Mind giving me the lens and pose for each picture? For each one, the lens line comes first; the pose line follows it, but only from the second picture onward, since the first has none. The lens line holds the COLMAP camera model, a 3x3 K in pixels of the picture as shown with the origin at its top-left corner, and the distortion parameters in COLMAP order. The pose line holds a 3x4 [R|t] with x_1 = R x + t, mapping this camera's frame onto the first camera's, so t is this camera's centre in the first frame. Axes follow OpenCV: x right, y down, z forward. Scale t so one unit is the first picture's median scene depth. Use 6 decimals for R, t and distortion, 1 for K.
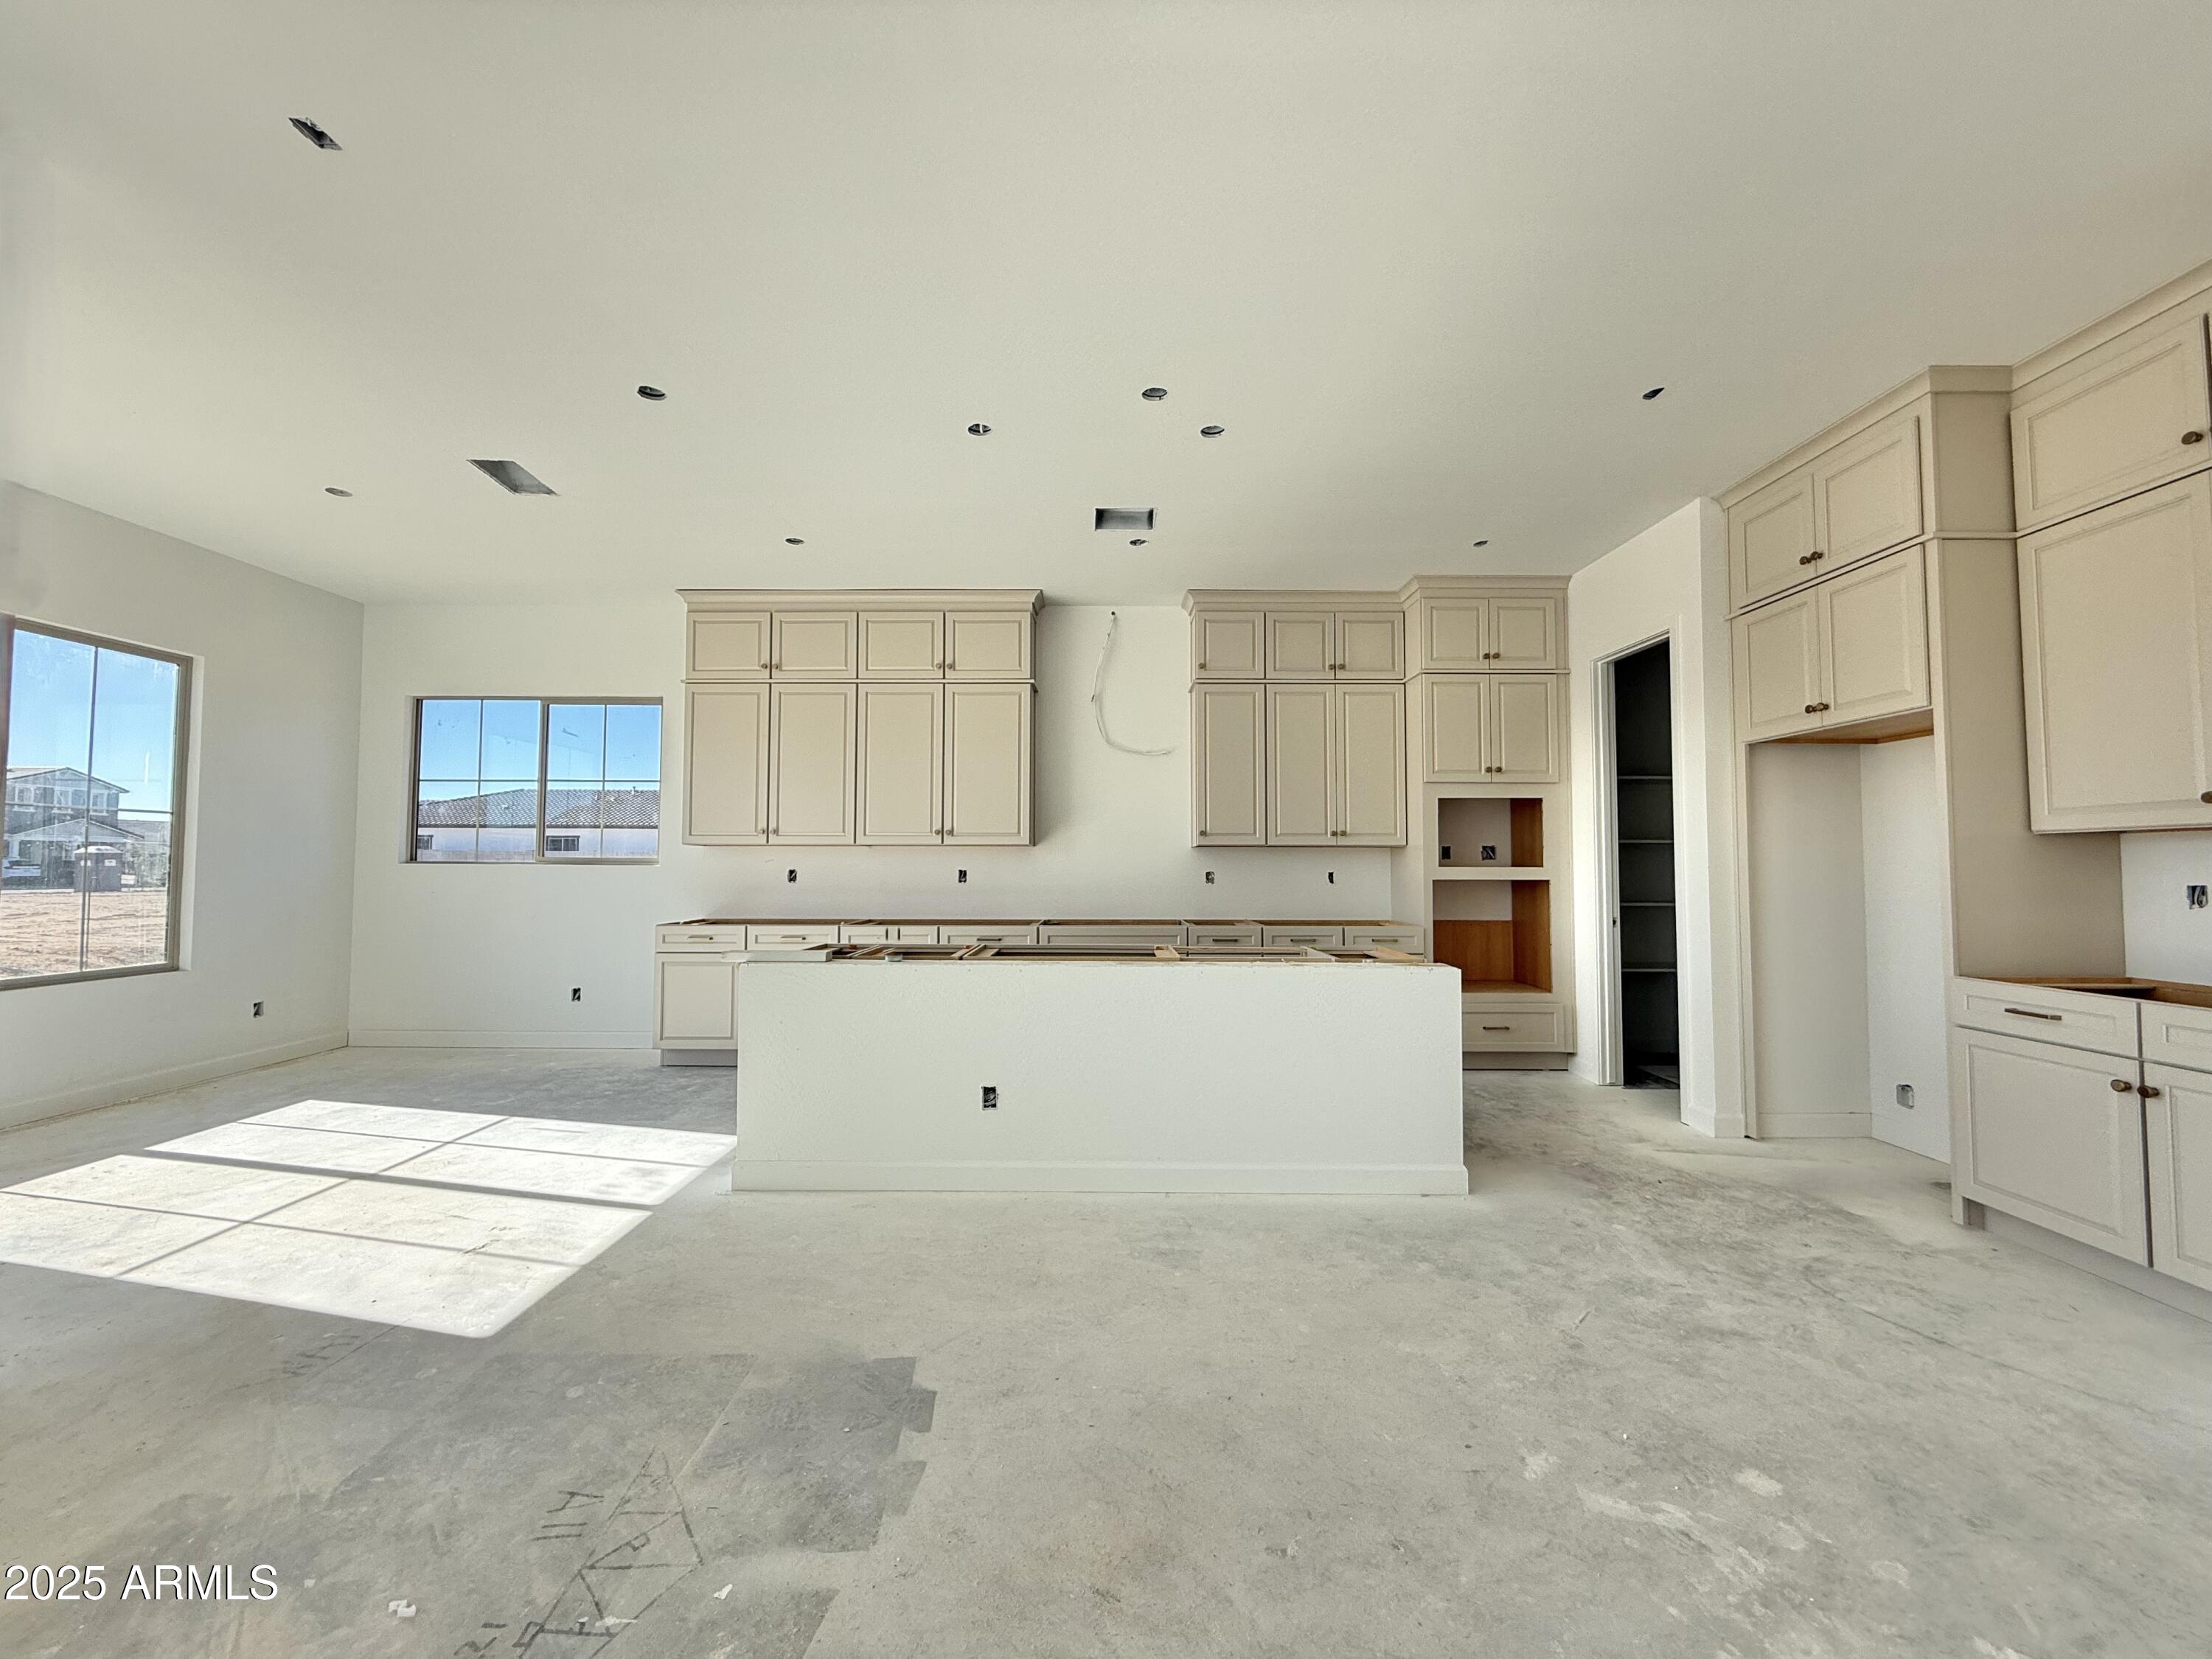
lens RADIAL K [[877.8, 0, 1101.1], [0, 877.8, 830.0], [0, 0, 1]] dist [0.001068, -0.000106]
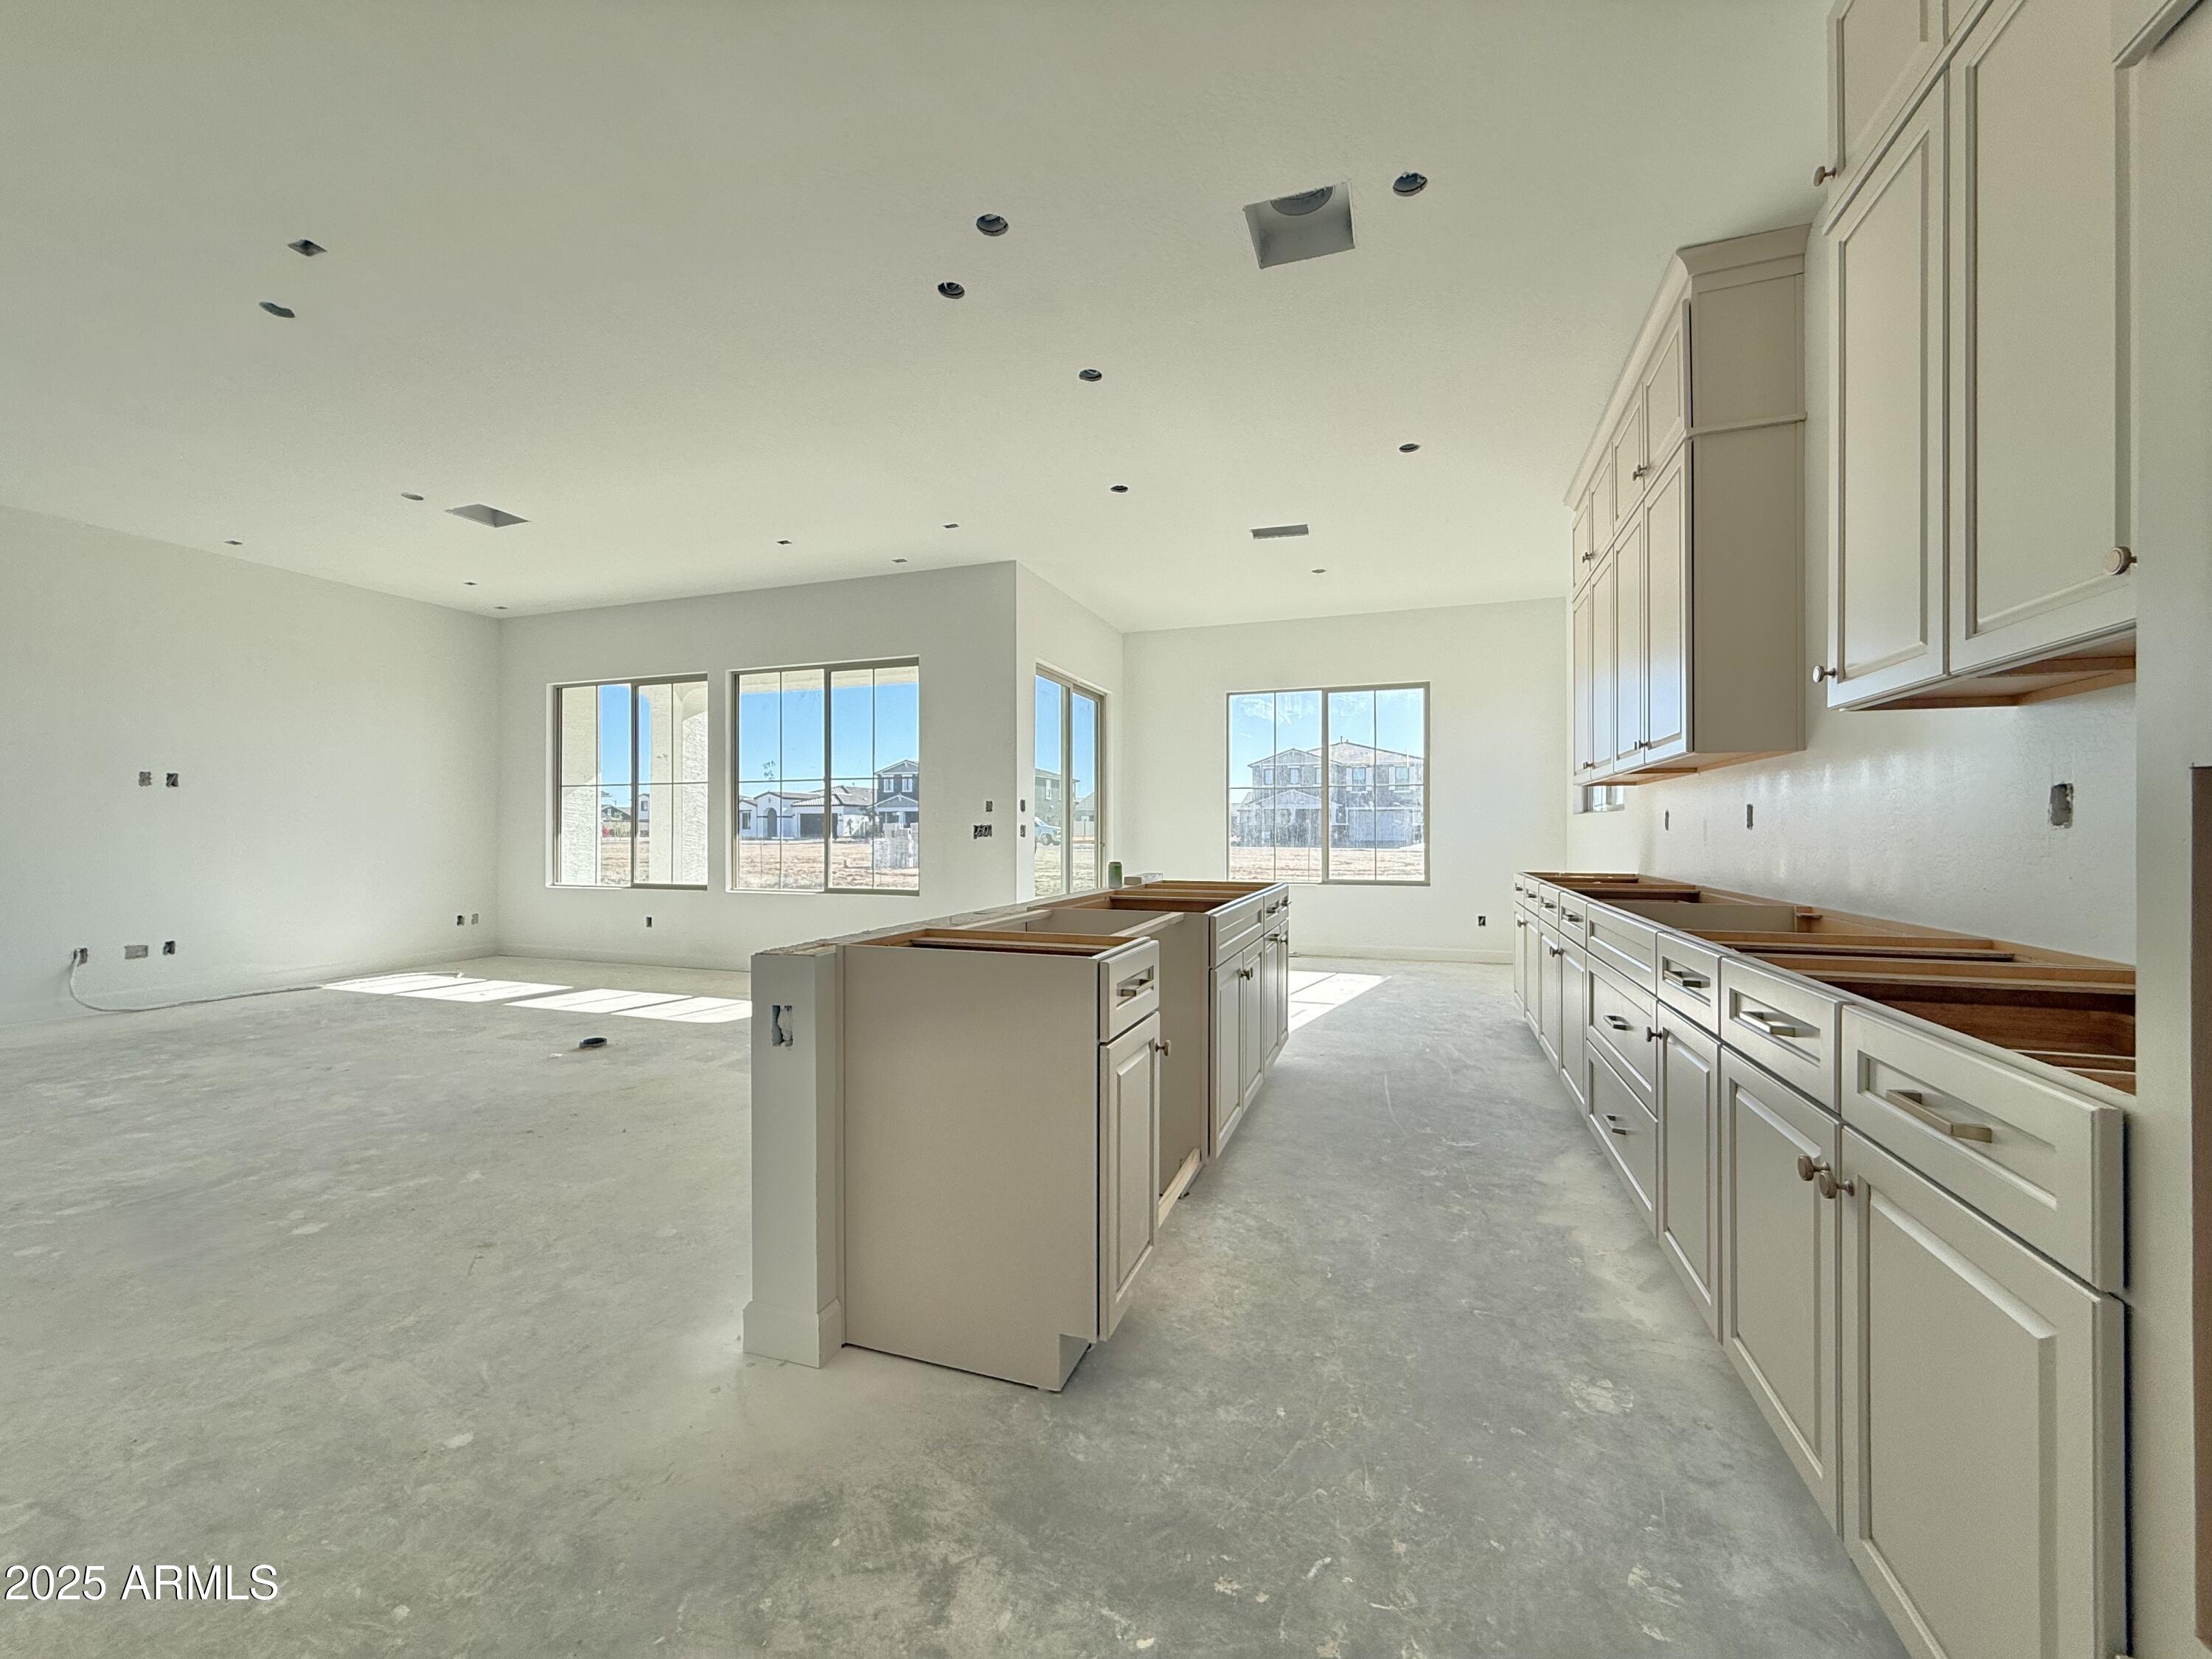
lens RADIAL K [[877.8, 0, 1096.3], [0, 877.8, 829.9], [0, 0, 1]] dist [0.001068, -0.000106]
pose [[-0.330215, -0.004294, -0.943896, 0.552184], [0.038944, 0.999076, -0.018169, 0.062095], [0.943102, -0.042759, -0.329743, 0.888793]]
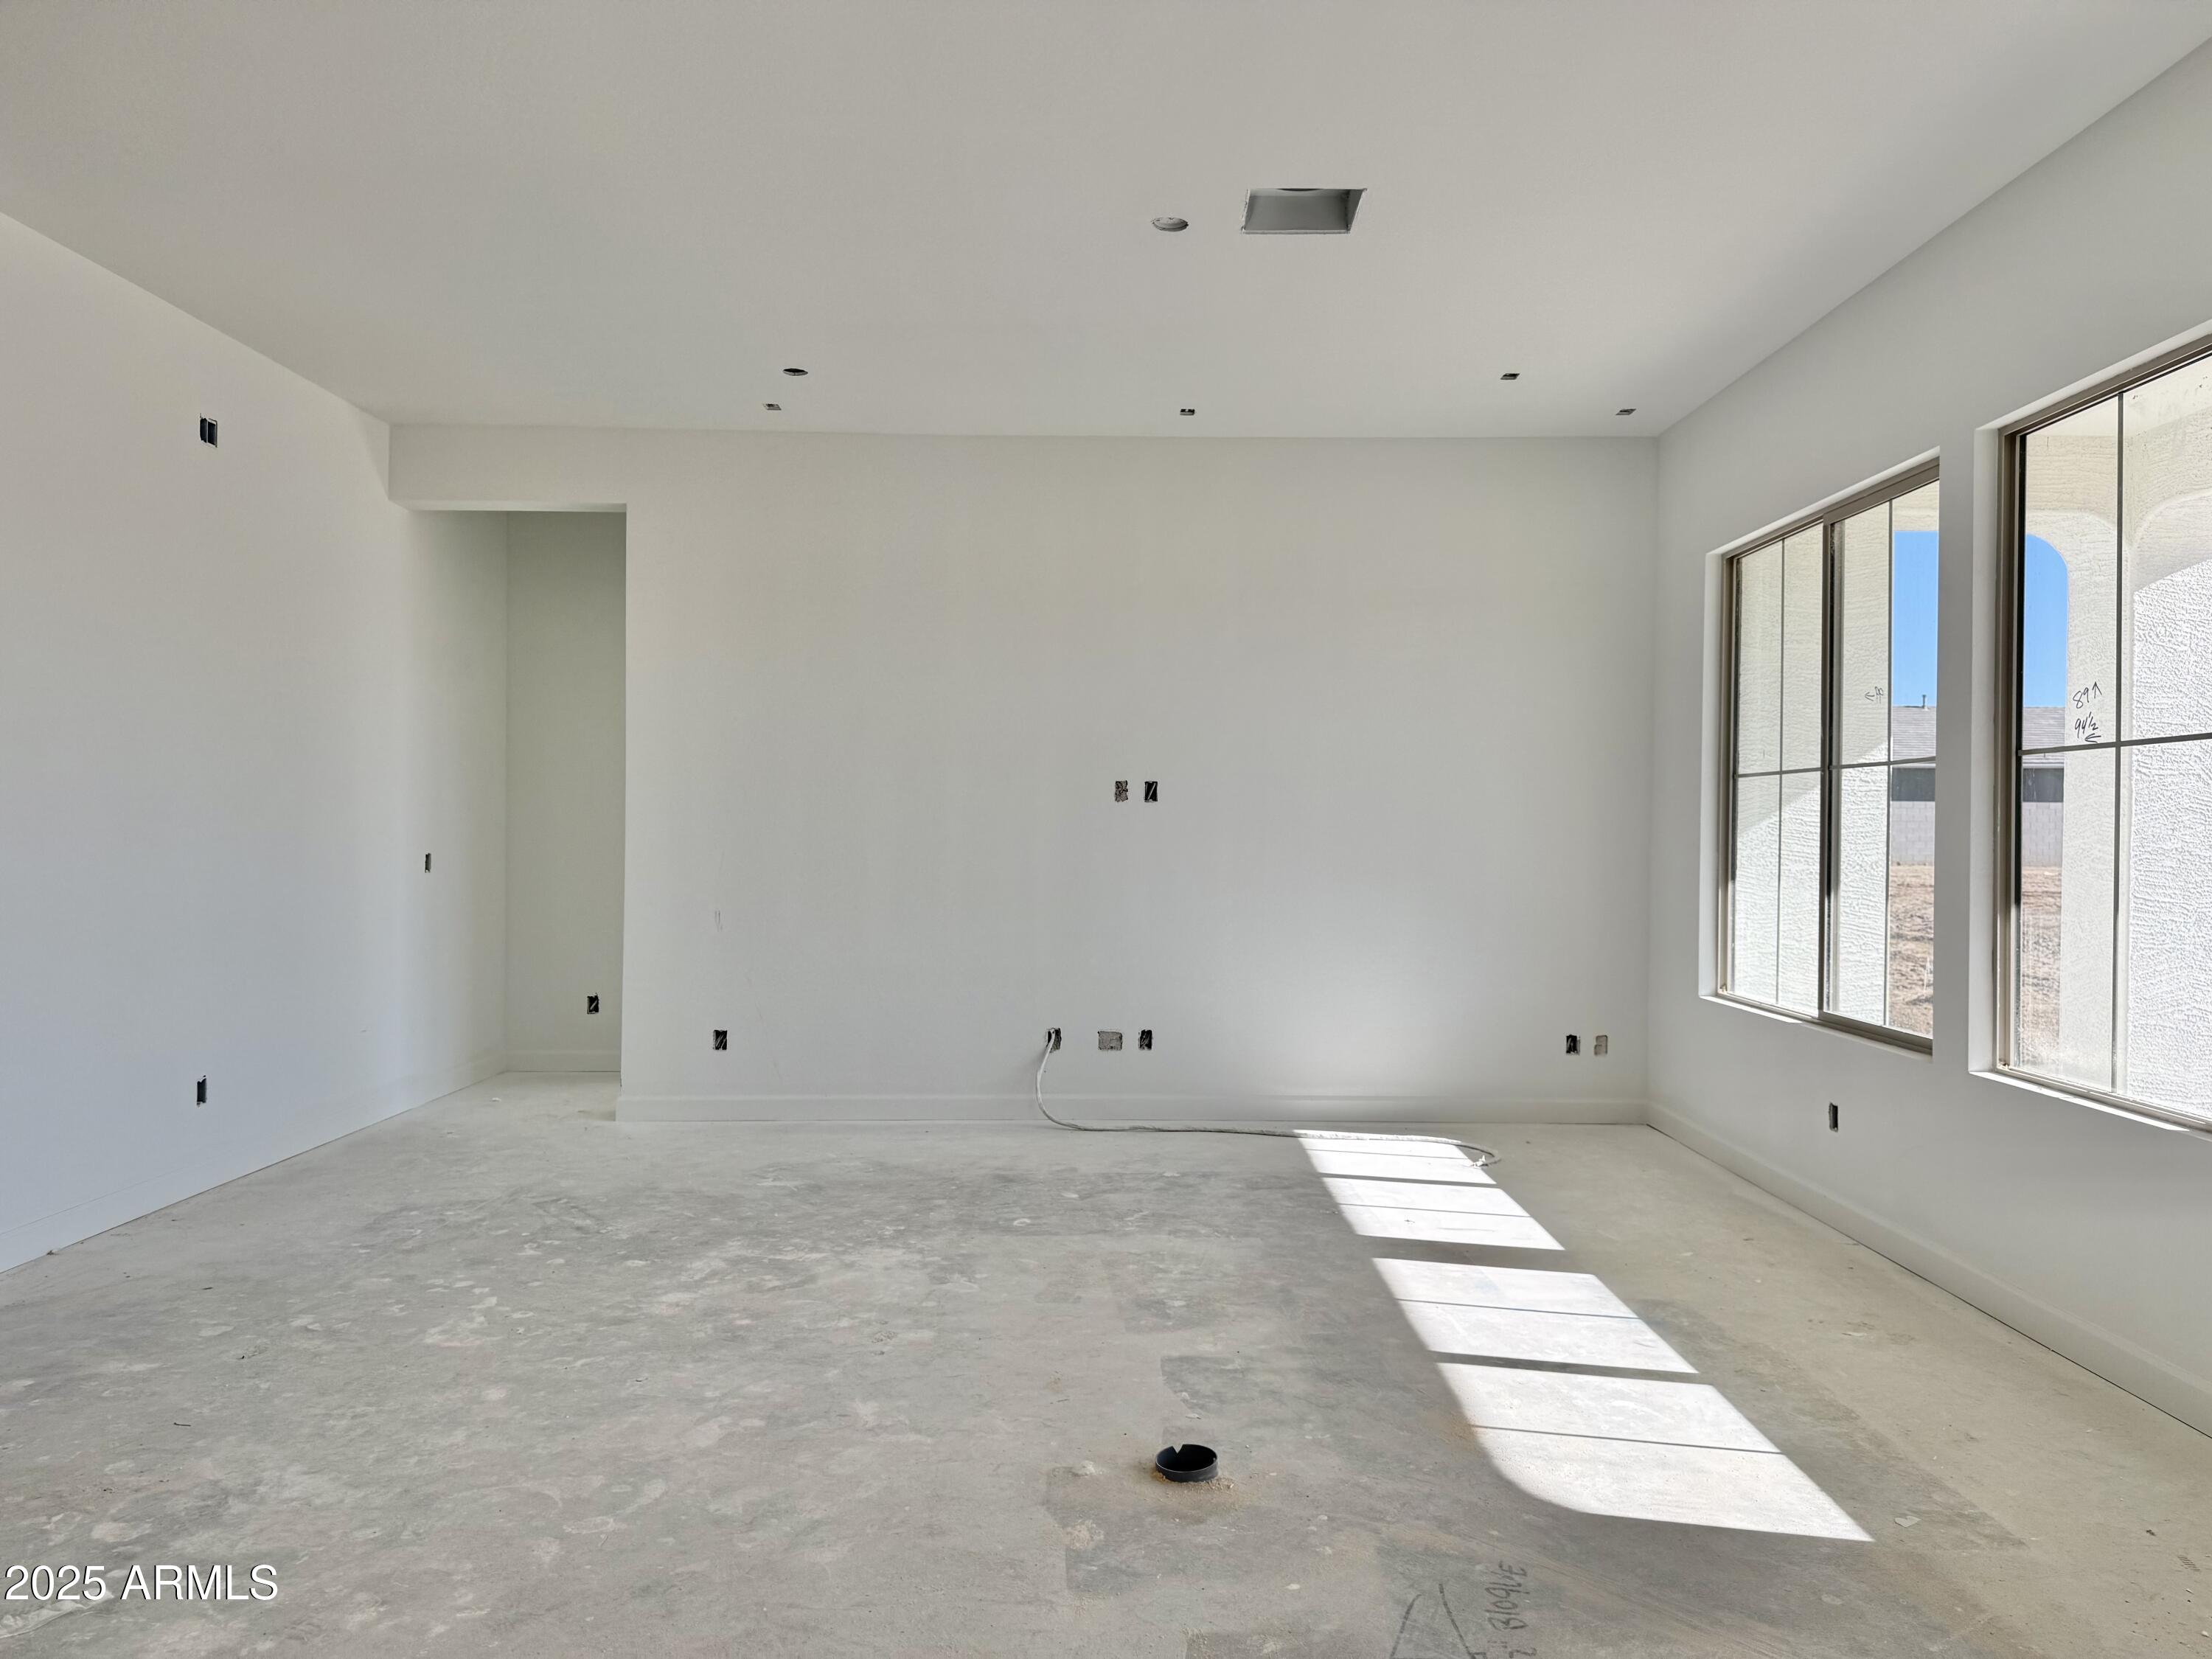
lens RADIAL K [[1552.9, 0, 1133.6], [0, 1552.9, 834.6], [0, 0, 1]] dist [0.029844, -0.039106]
pose [[-0.999766, -0.010198, -0.019095, -0.061005], [-0.009495, 0.999285, -0.036598, 0.019531], [0.019454, -0.036408, -0.999148, 0.734054]]
